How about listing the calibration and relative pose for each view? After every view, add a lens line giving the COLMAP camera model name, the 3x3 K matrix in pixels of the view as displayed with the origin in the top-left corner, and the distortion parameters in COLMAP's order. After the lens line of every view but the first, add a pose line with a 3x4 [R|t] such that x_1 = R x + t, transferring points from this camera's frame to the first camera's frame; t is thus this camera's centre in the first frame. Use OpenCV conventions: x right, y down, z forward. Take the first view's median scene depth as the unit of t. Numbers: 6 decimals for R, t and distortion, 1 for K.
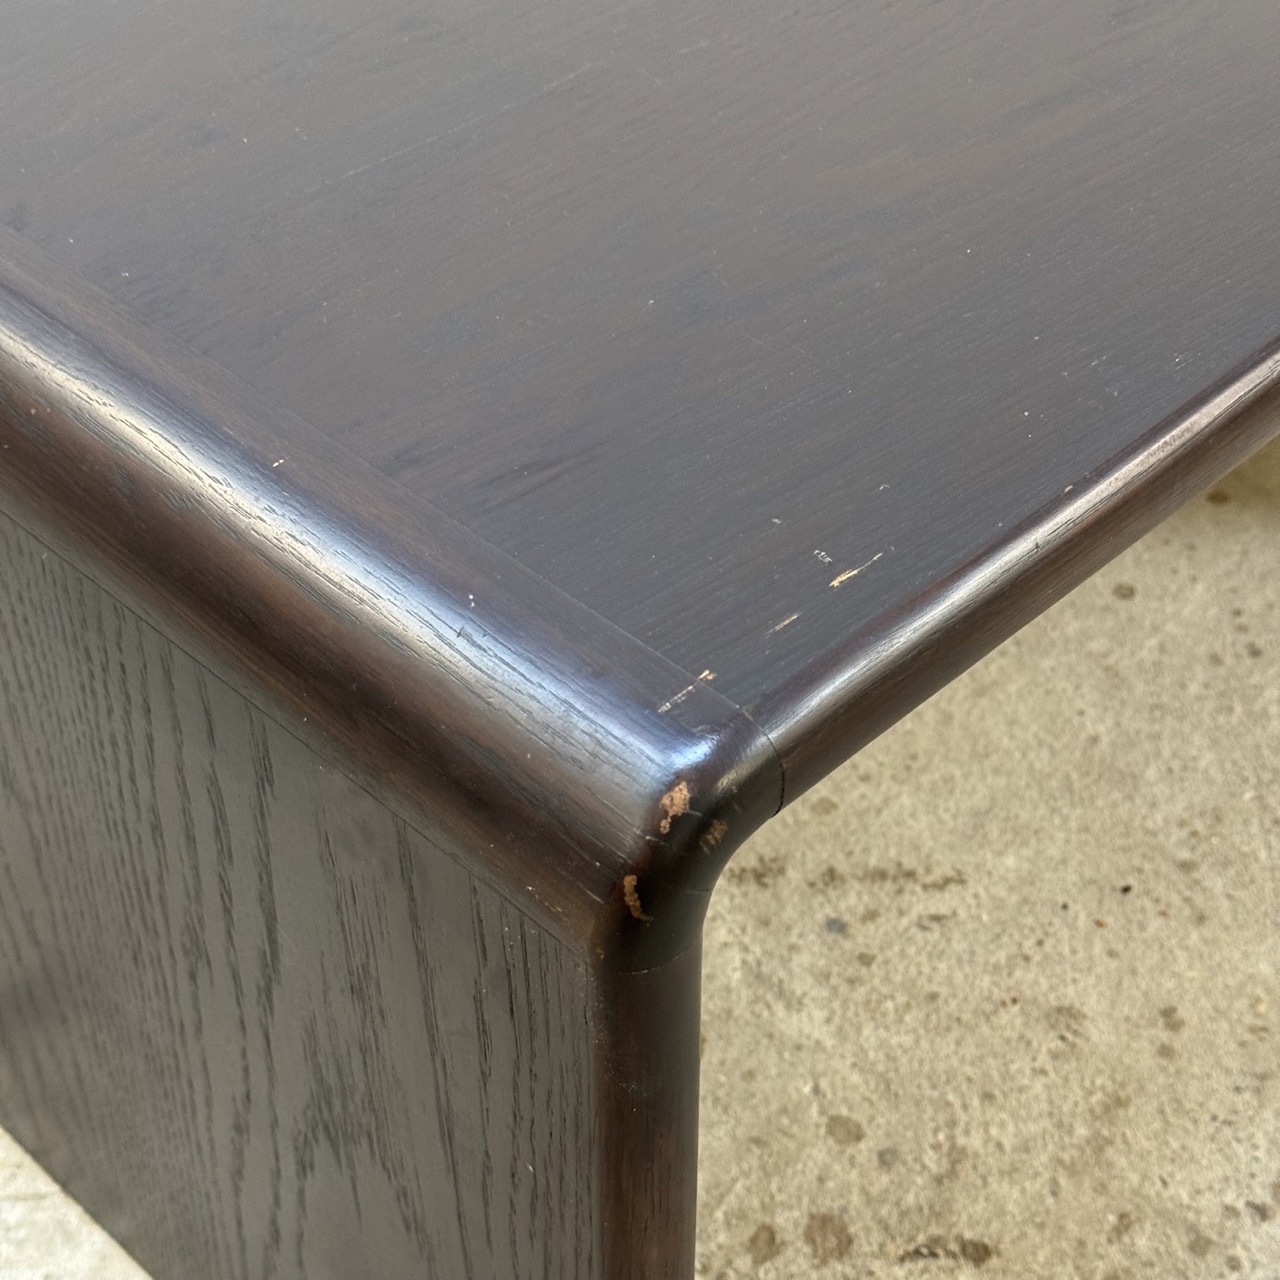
lens RADIAL K [[2445.4, 0, 640.0], [0, 2445.4, 640.0], [0, 0, 1]] dist [0.139206, -0.073265]
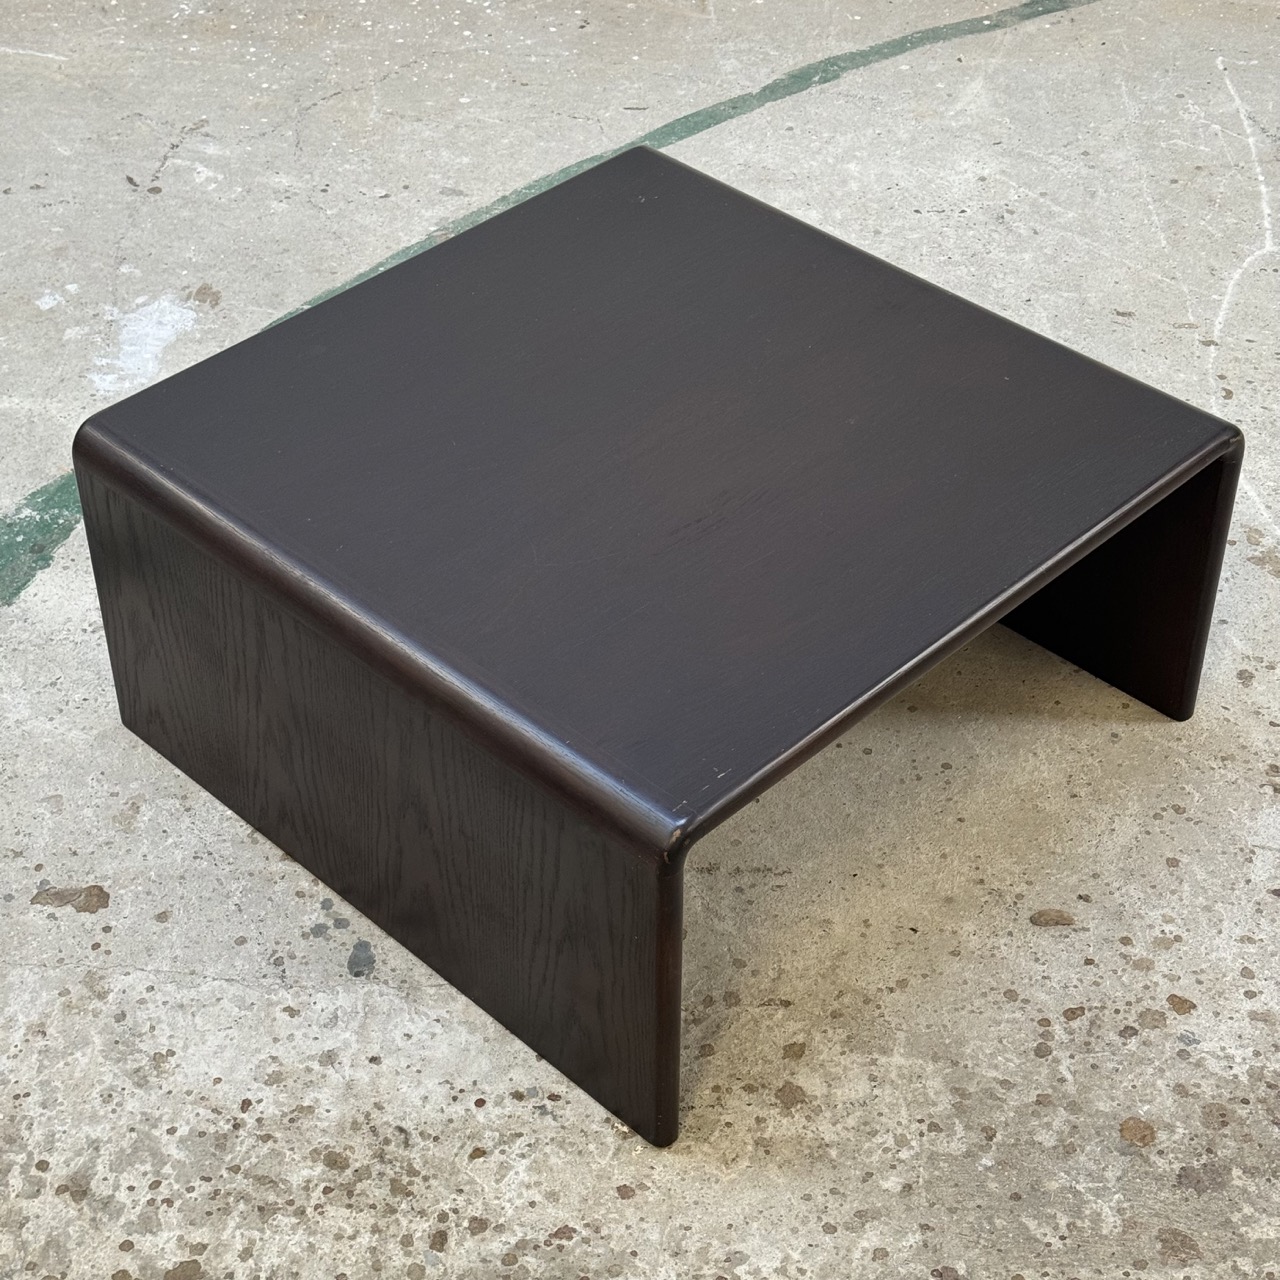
lens RADIAL K [[2445.4, 0, 640.0], [0, 2445.4, 640.0], [0, 0, 1]] dist [0.139206, -0.073265]
pose [[0.999997, 0.000150, 0.002613, -0.030856], [-0.000081, 0.999649, -0.026510, -0.079202], [-0.002616, 0.026510, 0.999645, -1.649129]]
